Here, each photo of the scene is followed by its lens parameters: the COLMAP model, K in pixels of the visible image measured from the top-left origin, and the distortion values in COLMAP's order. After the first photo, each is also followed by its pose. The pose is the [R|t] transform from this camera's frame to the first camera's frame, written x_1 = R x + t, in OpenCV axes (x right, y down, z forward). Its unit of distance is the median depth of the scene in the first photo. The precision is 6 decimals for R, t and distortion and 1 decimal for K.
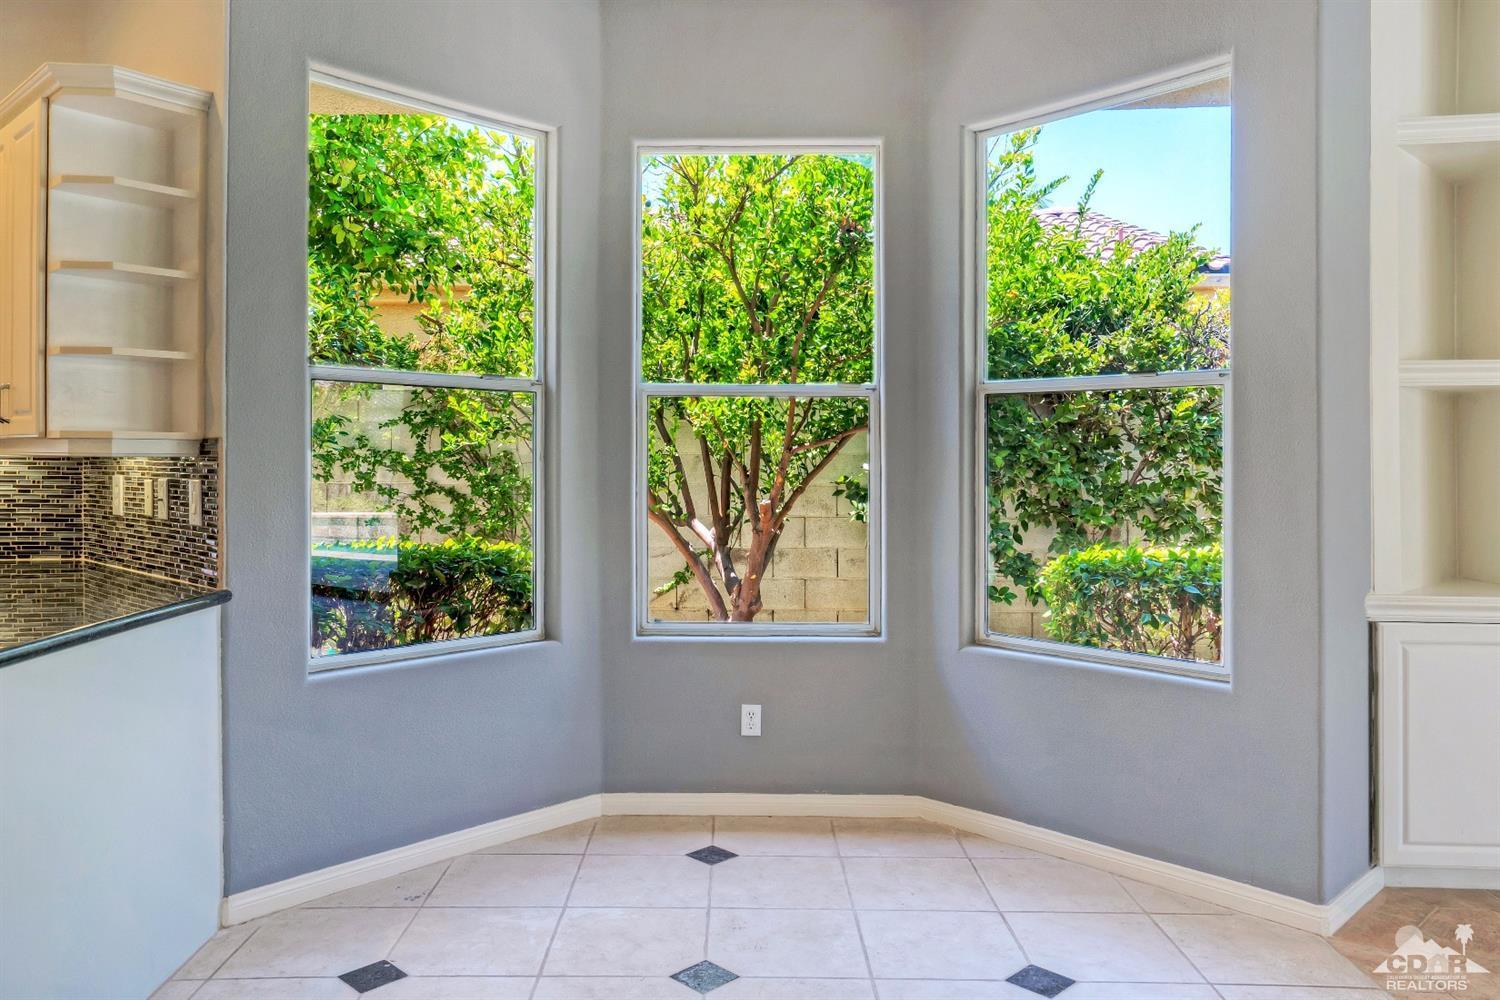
lens RADIAL K [[1080.9, 0, 749.8], [0, 1080.9, 496.7], [0, 0, 1]] dist [0.029500, 0.003954]
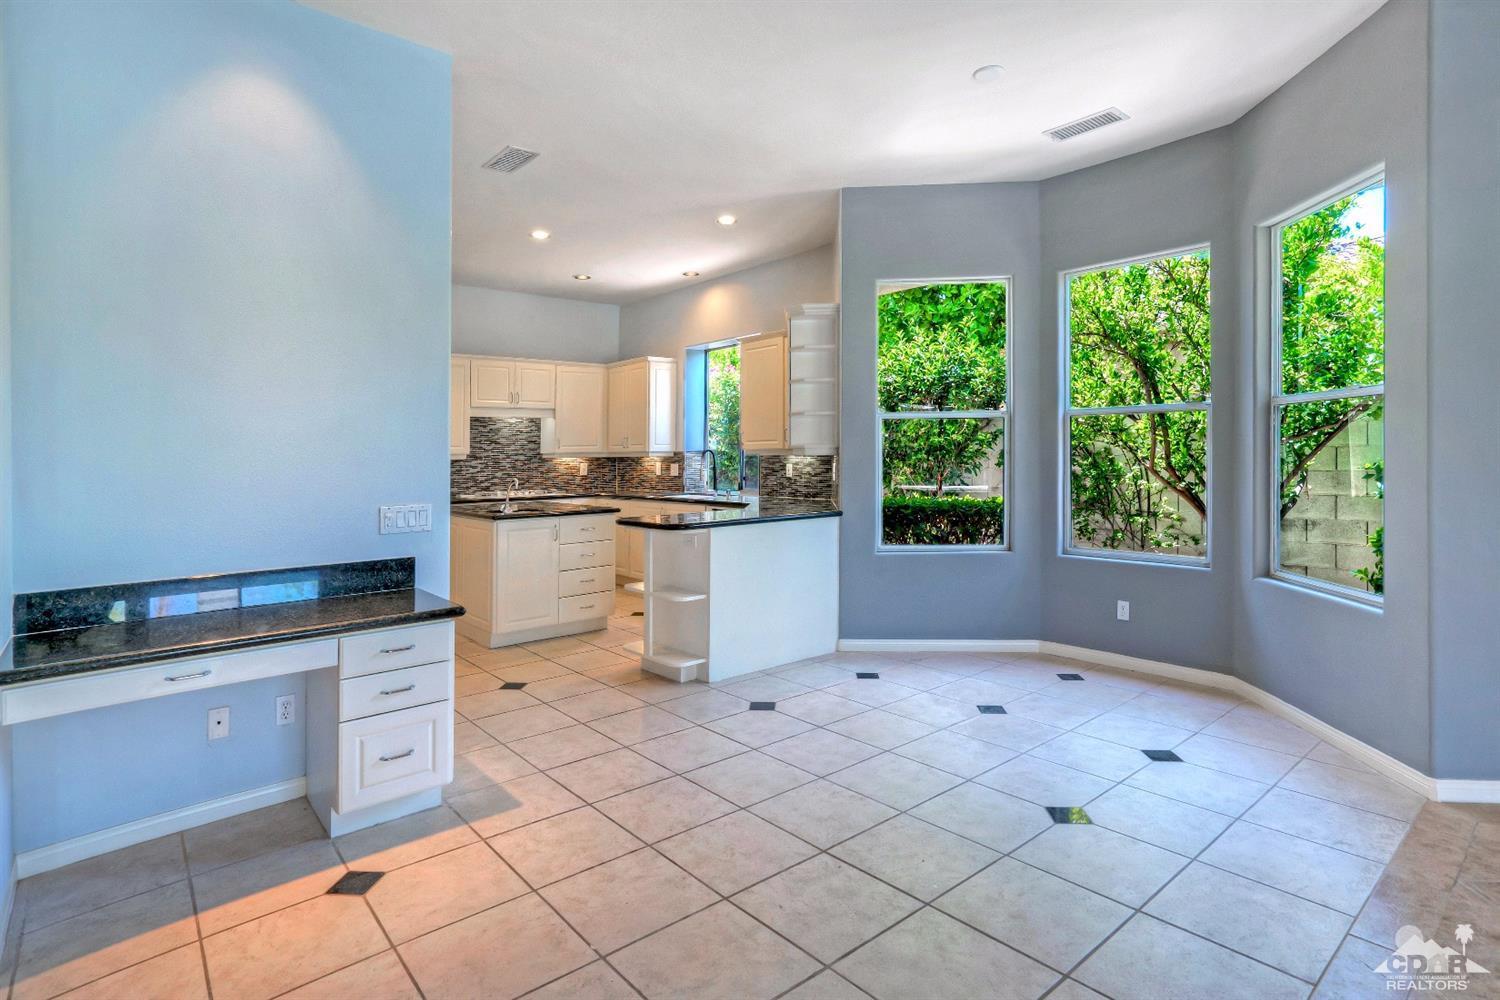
lens RADIAL K [[754.1, 0, 749.0], [0, 754.1, 461.1], [0, 0, 1]] dist [-0.029264, 0.009830]
pose [[0.655996, -0.004703, -0.754750, 0.502226], [-0.014213, 0.999726, -0.018582, 0.009105], [0.754631, 0.022917, 0.655750, -0.183683]]
